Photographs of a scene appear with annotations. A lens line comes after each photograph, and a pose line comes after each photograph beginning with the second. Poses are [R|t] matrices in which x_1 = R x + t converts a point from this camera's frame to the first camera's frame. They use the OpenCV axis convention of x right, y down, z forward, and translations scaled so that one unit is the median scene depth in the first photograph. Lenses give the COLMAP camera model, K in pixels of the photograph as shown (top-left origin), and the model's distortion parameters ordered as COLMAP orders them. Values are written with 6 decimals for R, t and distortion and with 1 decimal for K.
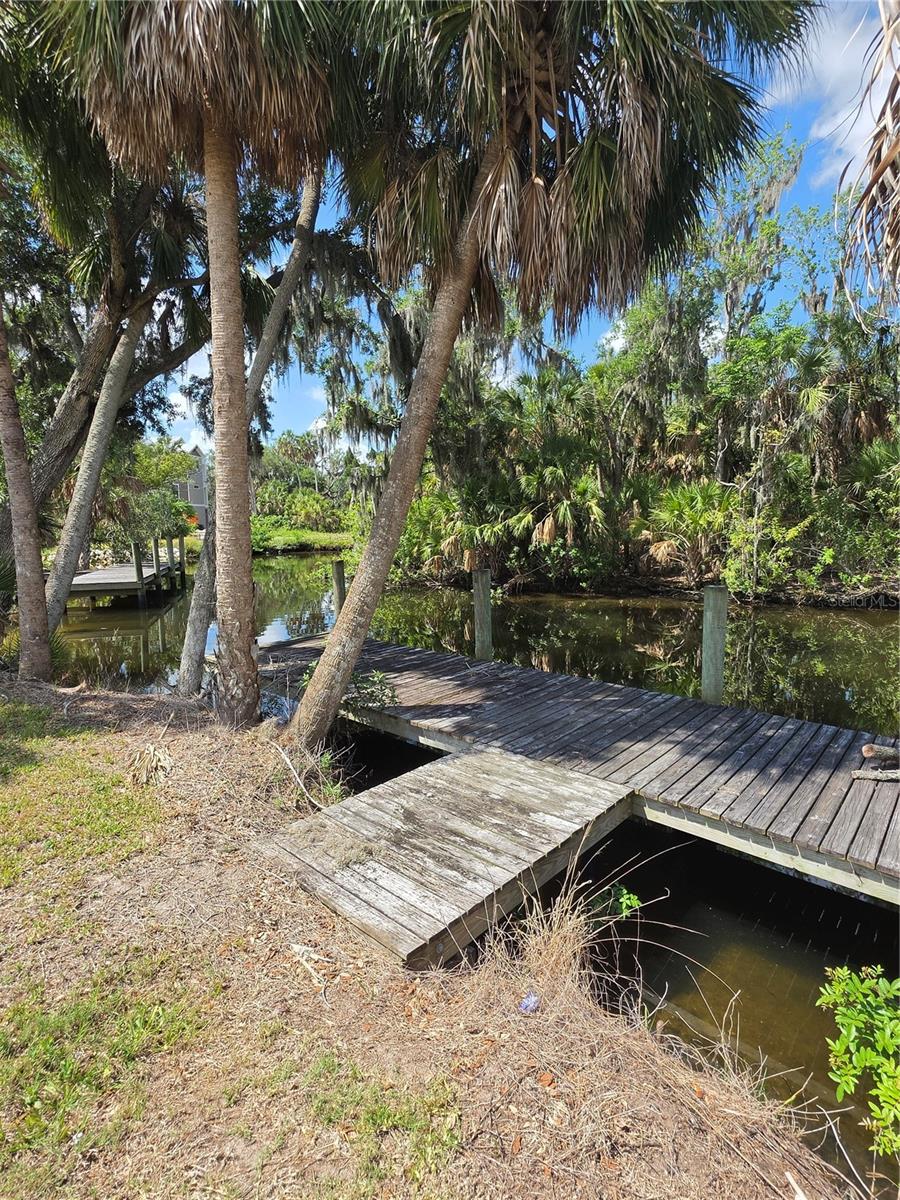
lens RADIAL K [[603.9, 0, 444.8], [0, 603.9, 598.8], [0, 0, 1]] dist [-0.010592, 0.002379]
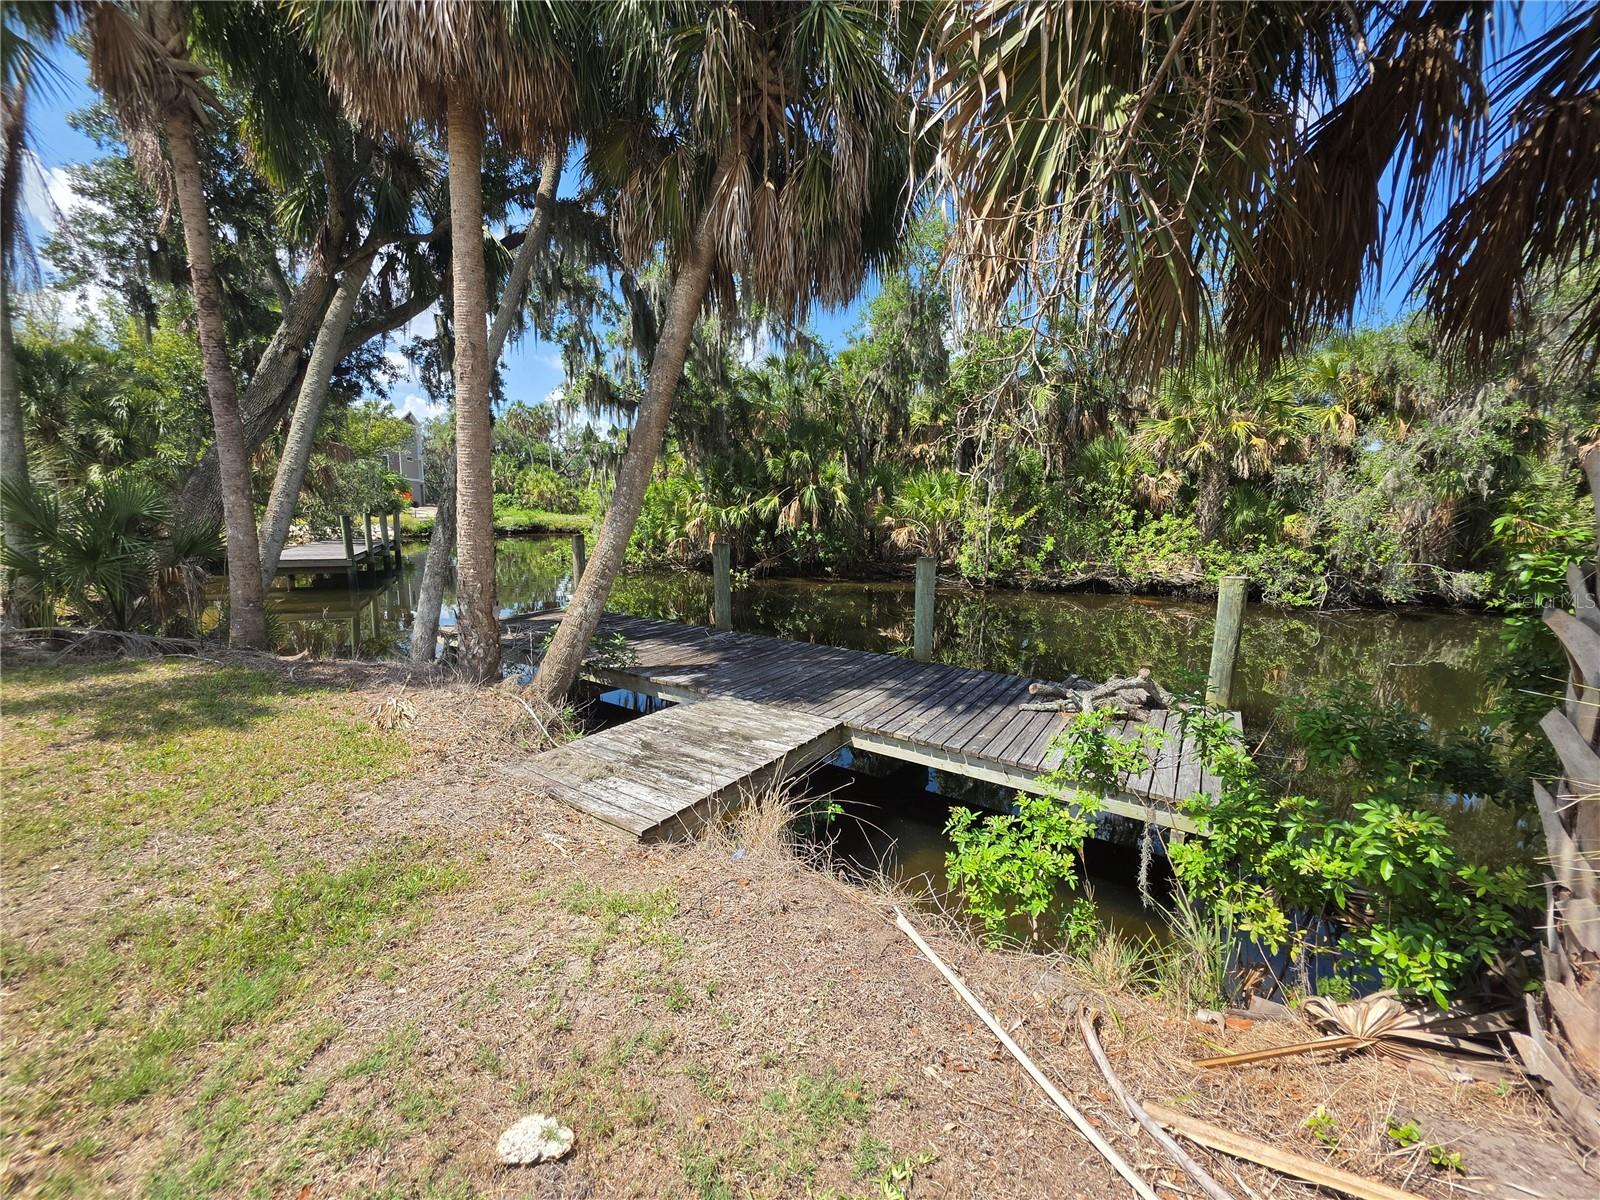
lens RADIAL K [[634.6, 0, 789.6], [0, 634.6, 598.5], [0, 0, 1]] dist [-0.007030, 0.000113]
pose [[0.988468, 0.005695, 0.151321, 0.005495], [-0.007820, 0.999879, 0.013452, 0.014194], [-0.151226, -0.014480, 0.988393, -0.047126]]
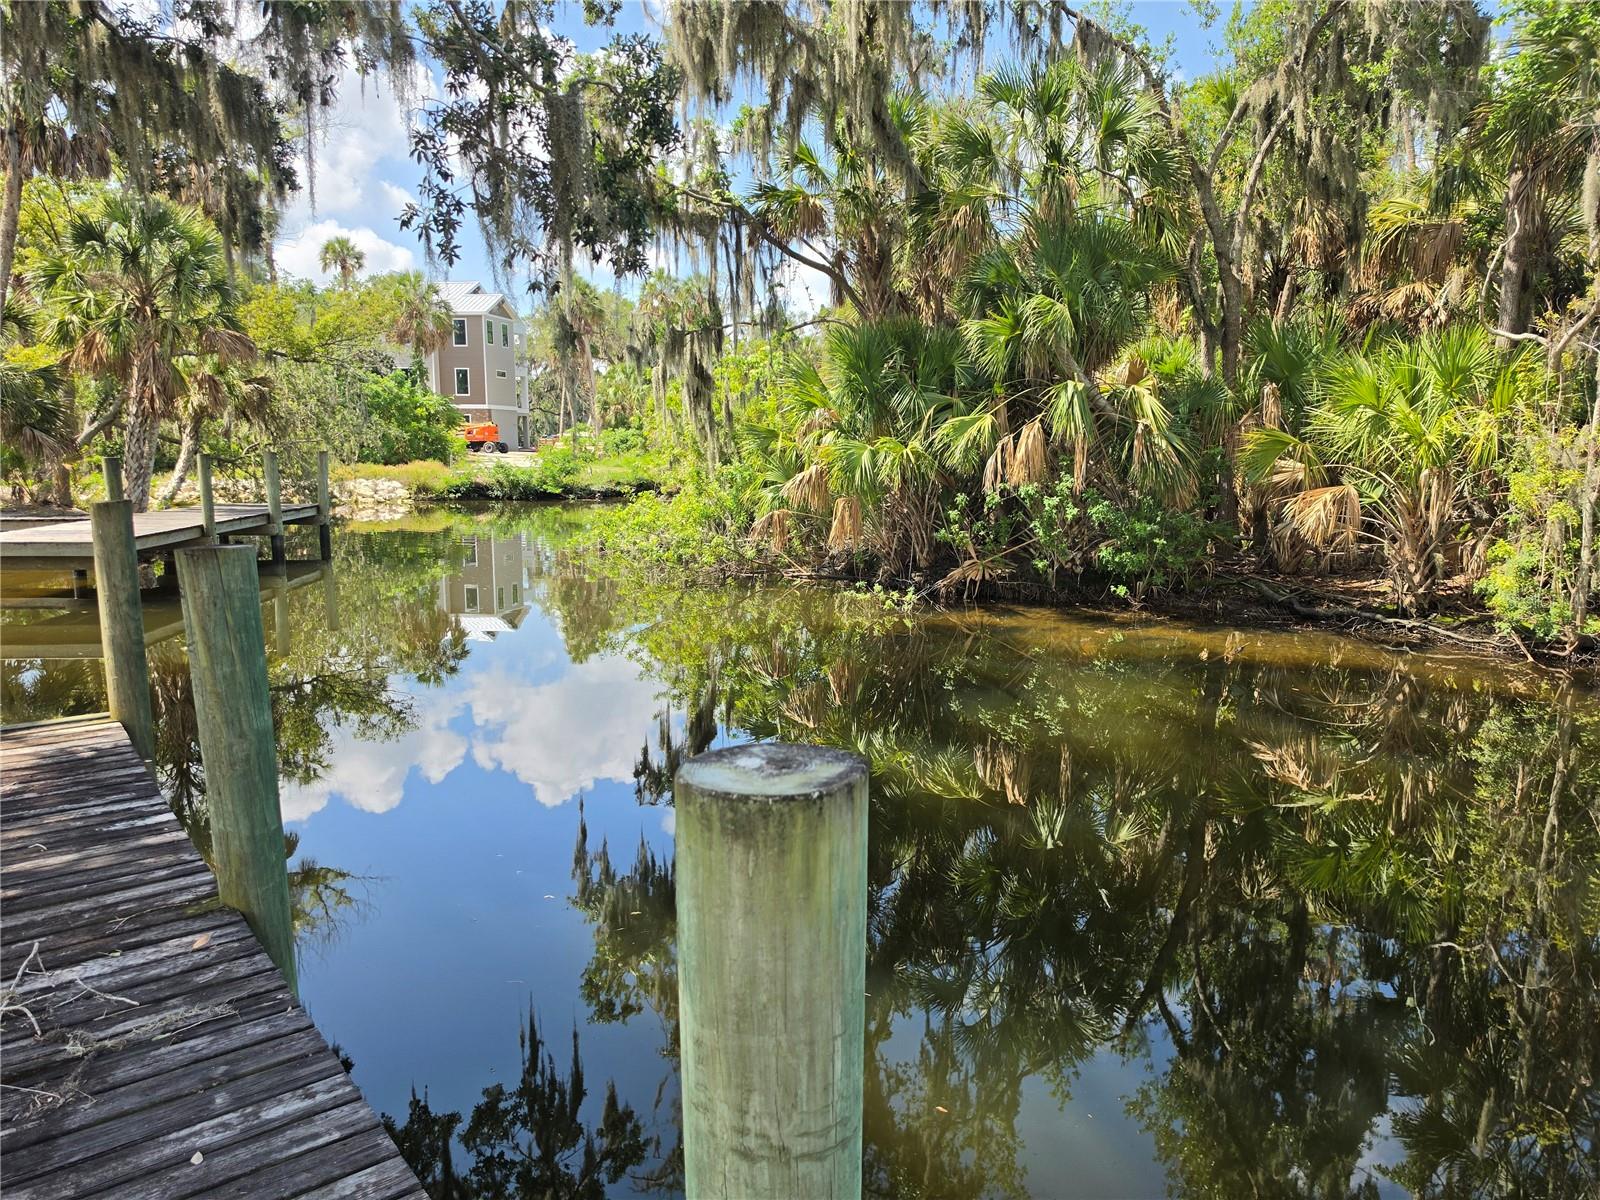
lens RADIAL K [[1097.6, 0, 796.4], [0, 1097.6, 614.6], [0, 0, 1]] dist [0.035142, -0.031391]
pose [[0.984826, 0.046763, -0.167128, 0.161334], [-0.043162, 0.998752, 0.025116, -0.018866], [0.168094, -0.017522, 0.985615, 0.261870]]
